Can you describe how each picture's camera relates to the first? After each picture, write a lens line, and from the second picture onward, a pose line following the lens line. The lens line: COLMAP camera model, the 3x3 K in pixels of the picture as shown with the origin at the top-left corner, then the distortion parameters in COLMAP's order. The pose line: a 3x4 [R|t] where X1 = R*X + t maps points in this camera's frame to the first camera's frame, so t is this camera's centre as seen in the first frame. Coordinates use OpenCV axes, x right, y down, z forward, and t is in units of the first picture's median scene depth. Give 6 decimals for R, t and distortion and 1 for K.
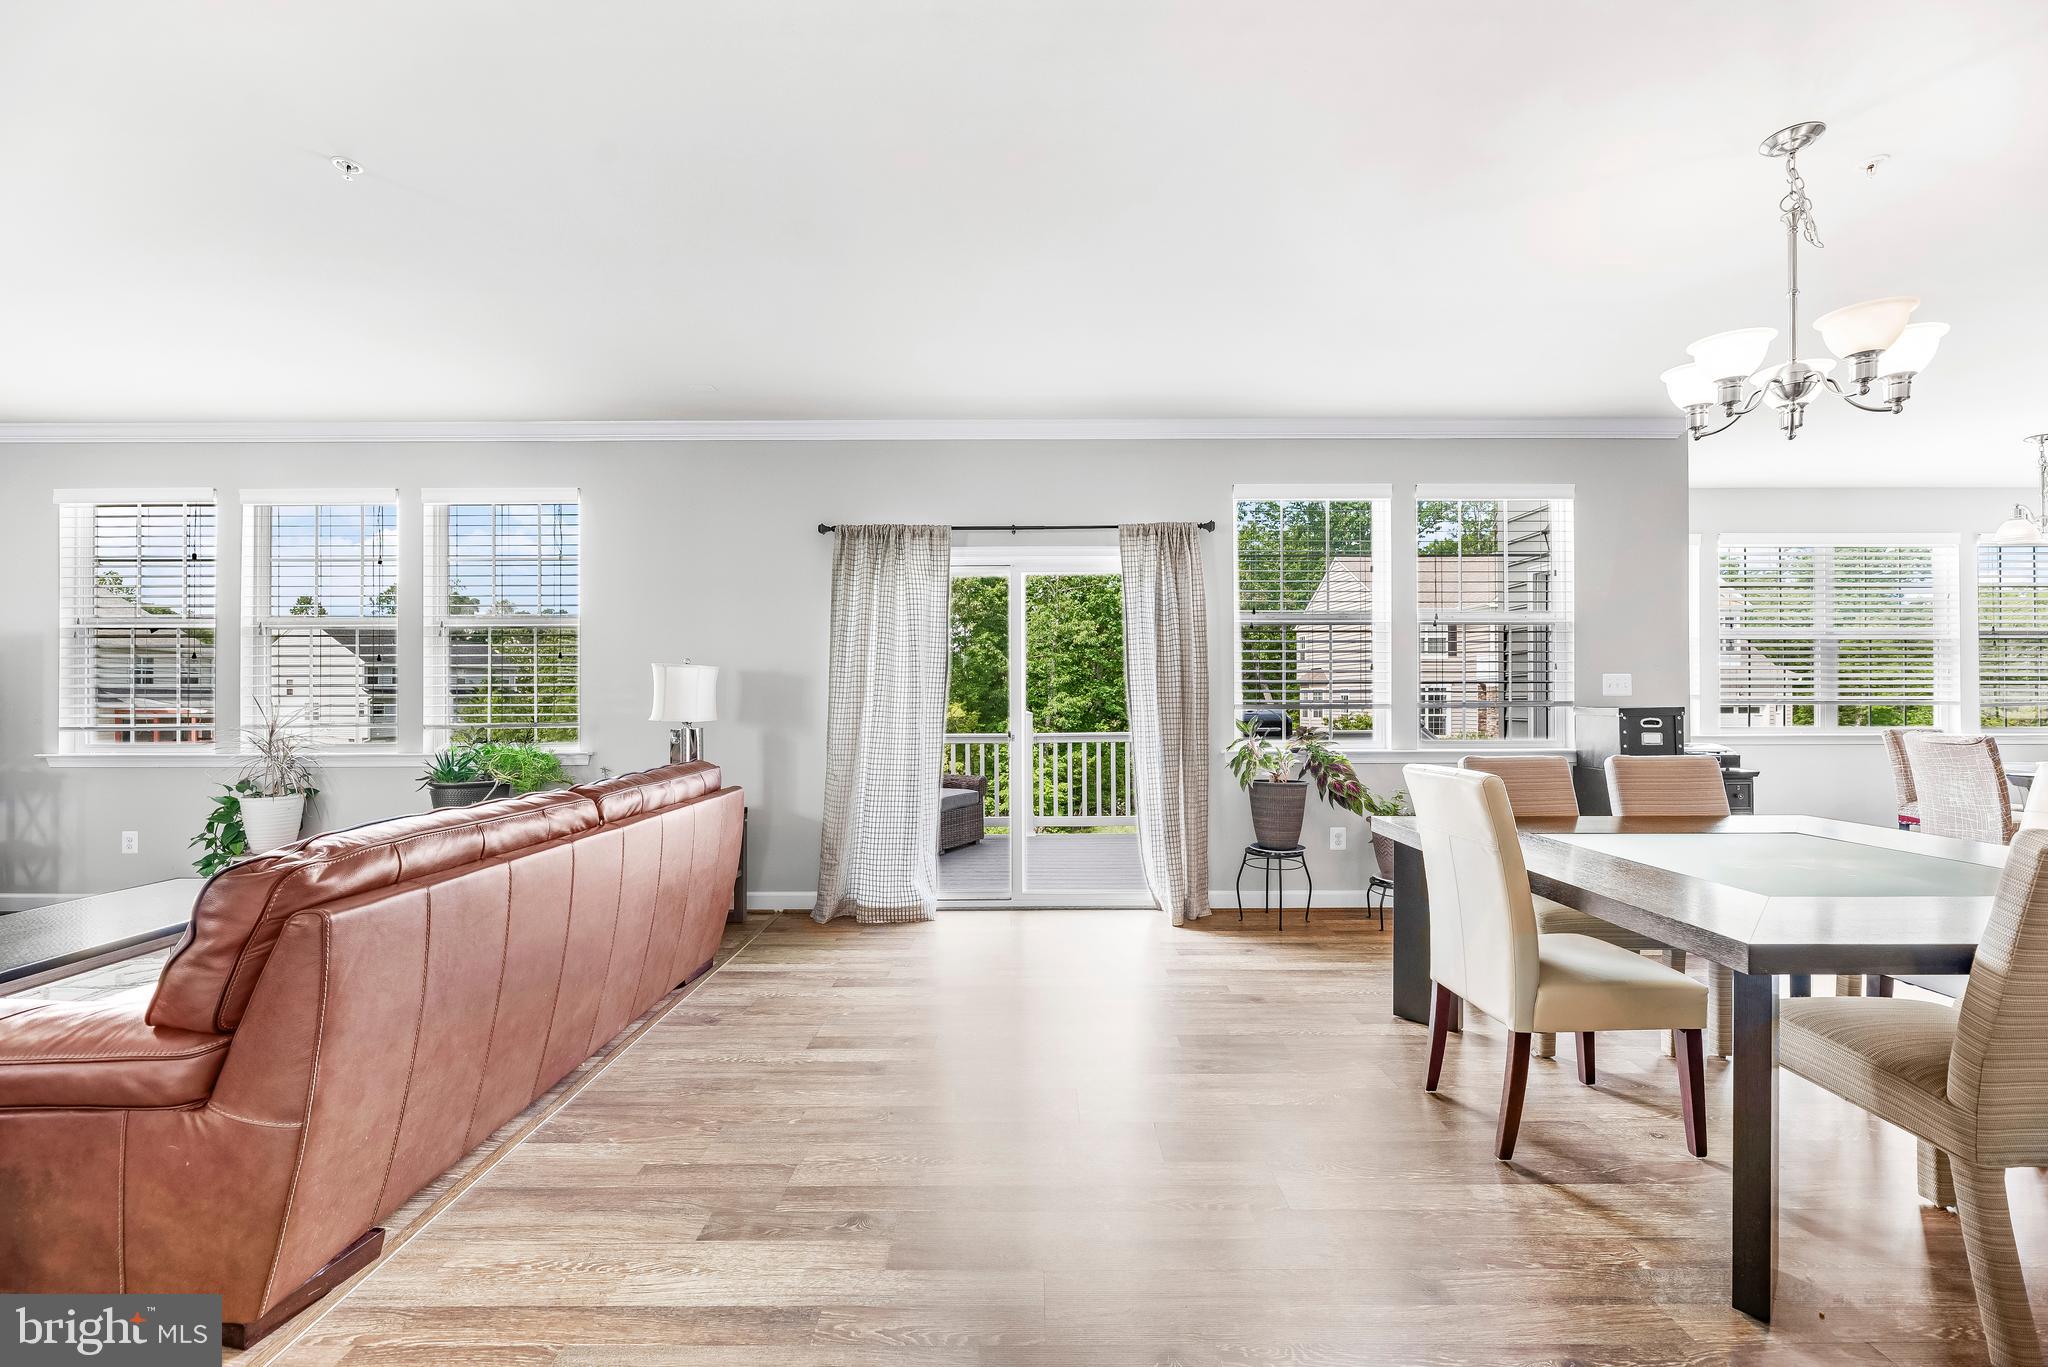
lens RADIAL K [[830.6, 0, 1030.3], [0, 830.6, 698.0], [0, 0, 1]] dist [-0.005808, 0.001518]
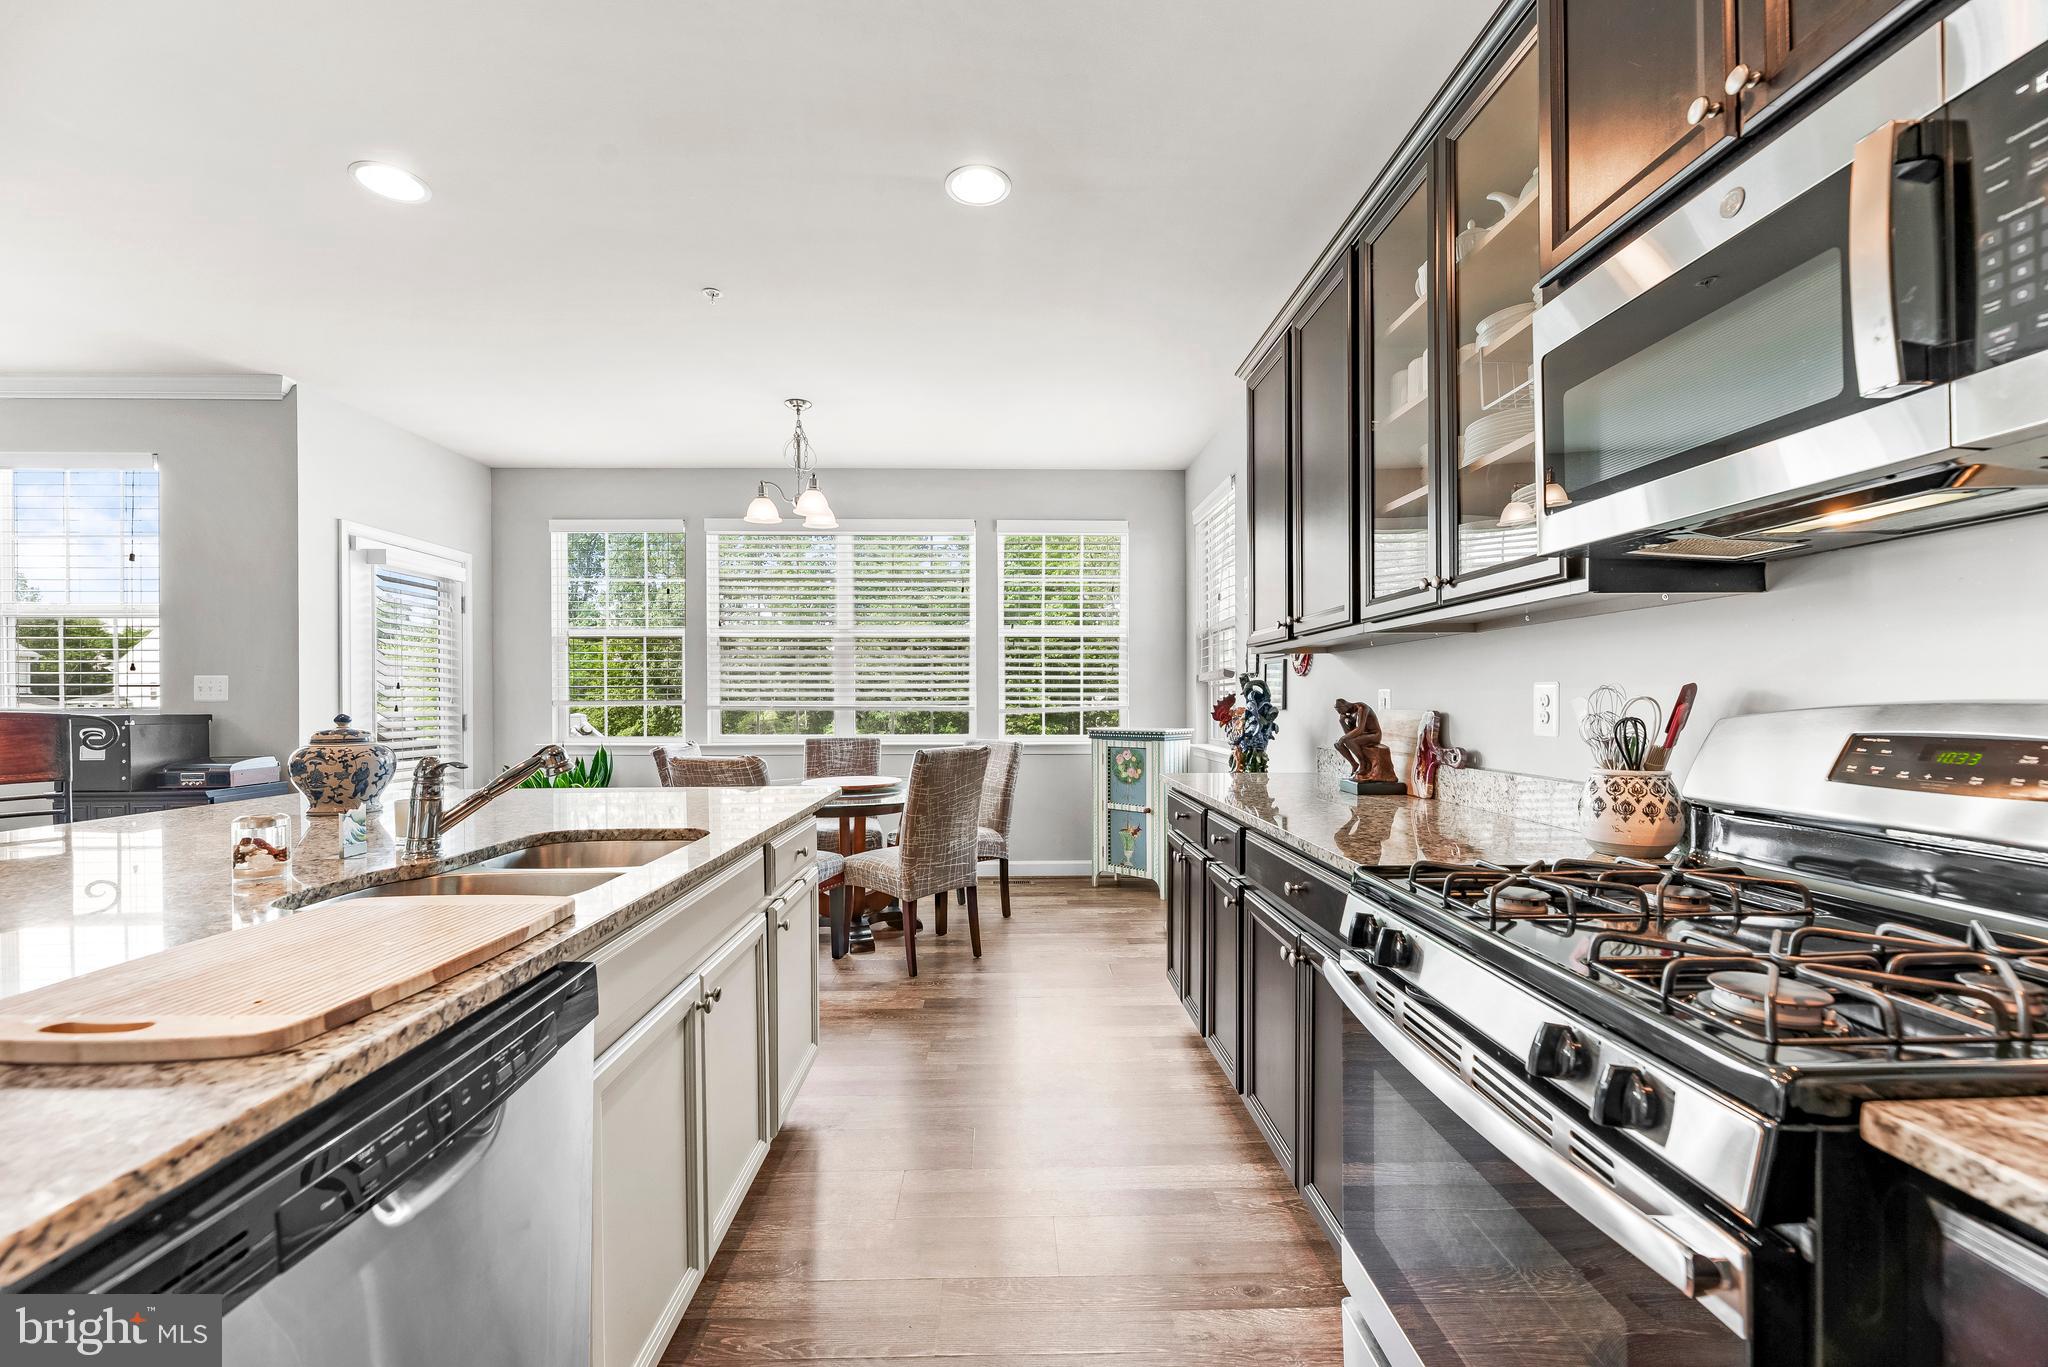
lens RADIAL K [[830.6, 0, 1020.5], [0, 830.6, 706.2], [0, 0, 1]] dist [-0.005808, 0.001518]
pose [[0.999874, -0.000568, 0.015851, 1.591395], [0.000442, 0.999969, 0.007907, -0.004394], [-0.015855, -0.007899, 0.999843, 0.138624]]
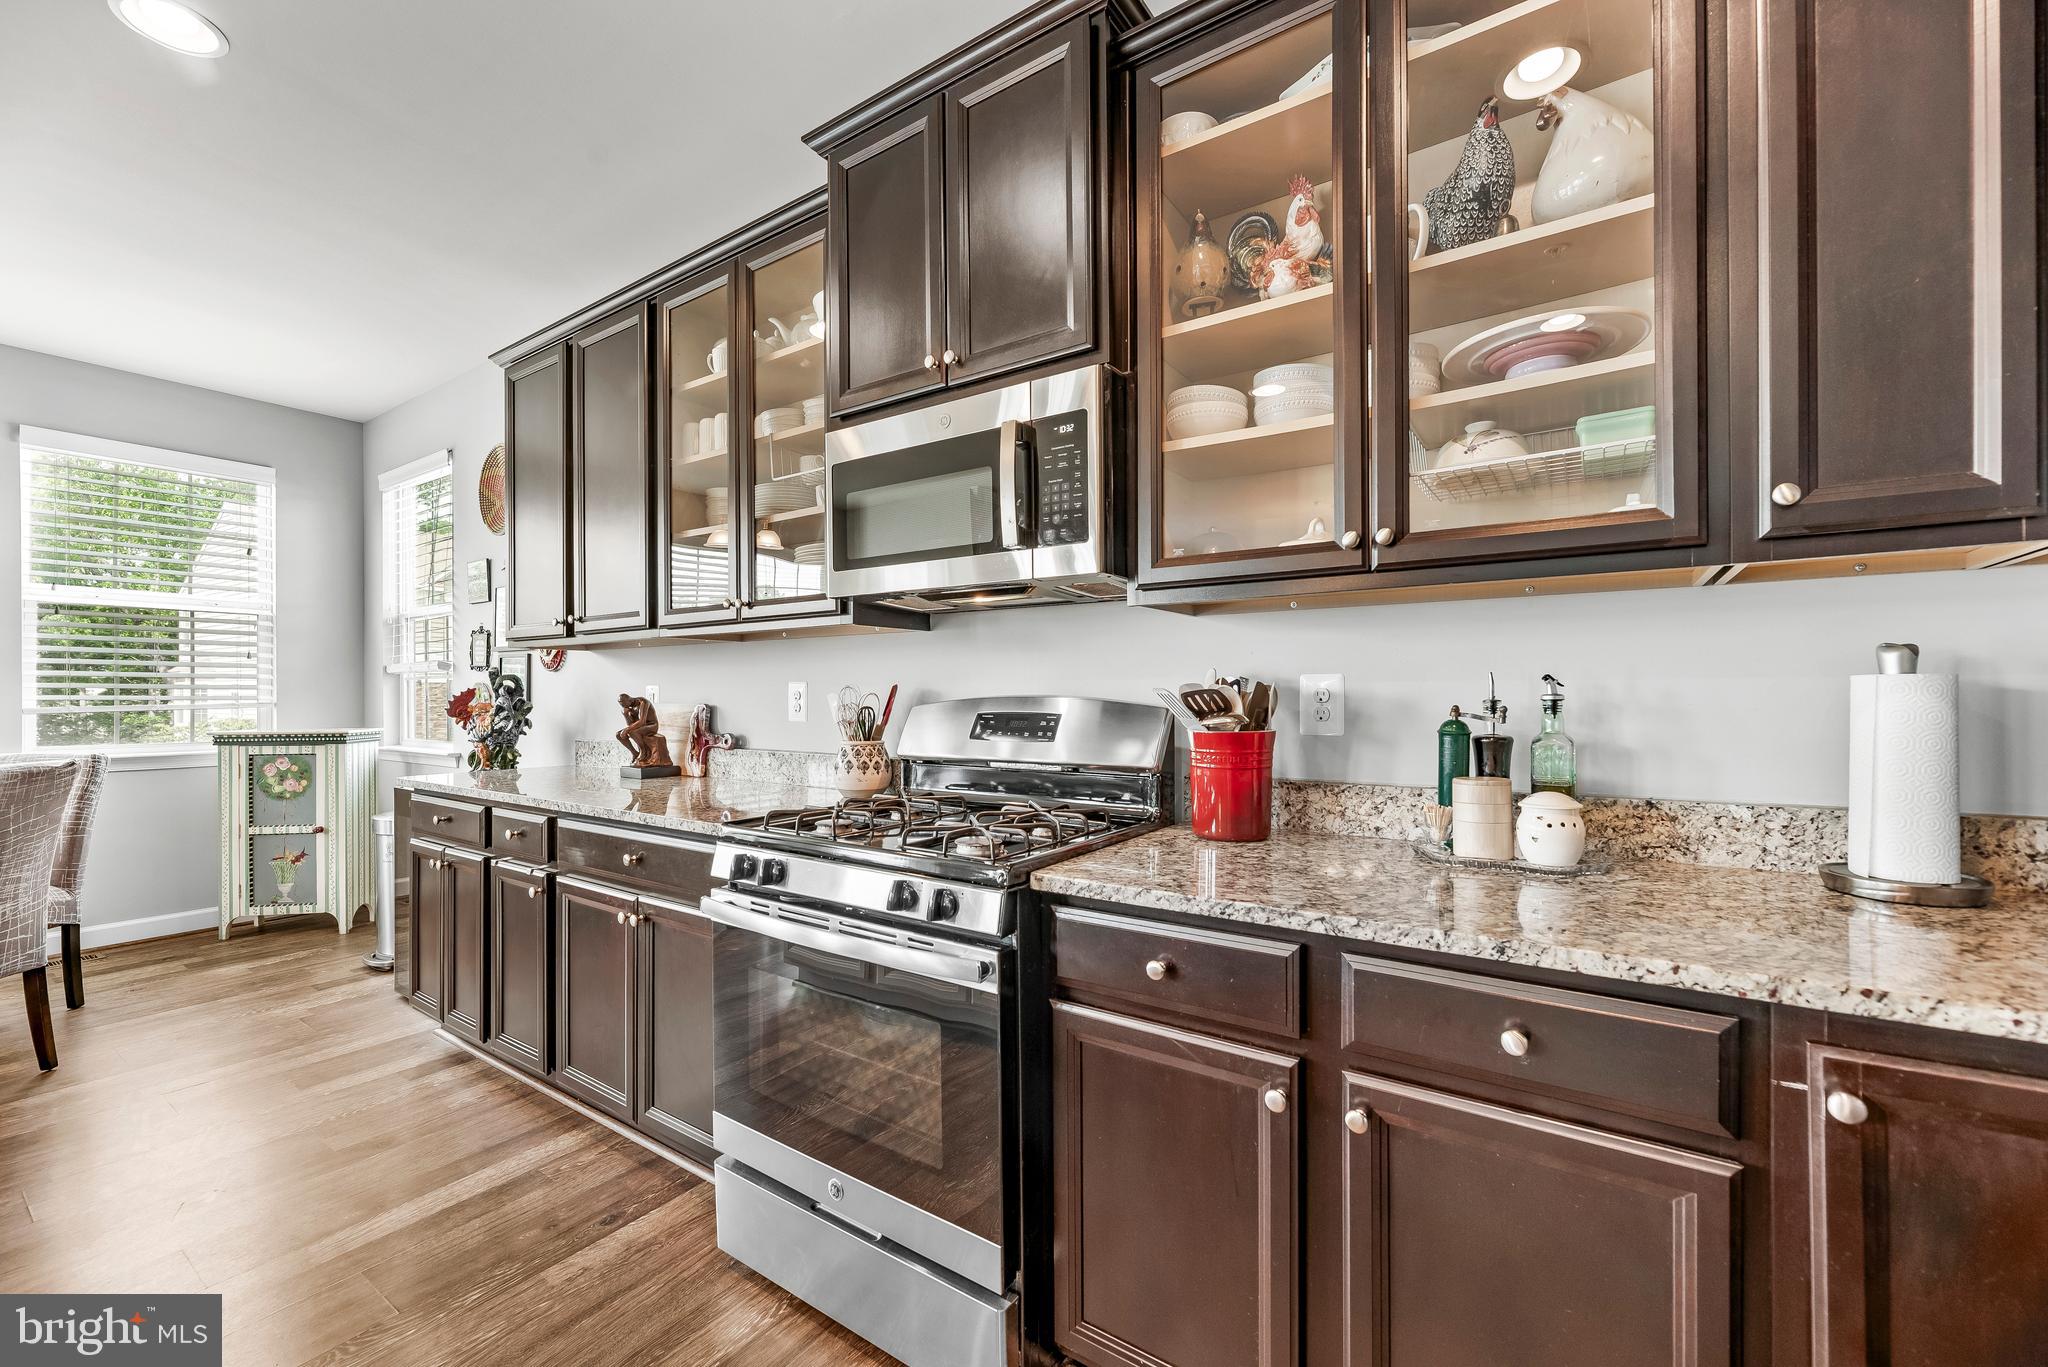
lens RADIAL K [[830.6, 0, 1012.5], [0, 830.6, 697.1], [0, 0, 1]] dist [-0.005808, 0.001518]
pose [[0.576985, -0.003619, 0.816746, 1.475930], [0.000410, 0.999991, 0.004142, -0.004926], [-0.816754, -0.002055, 0.576982, 0.098706]]
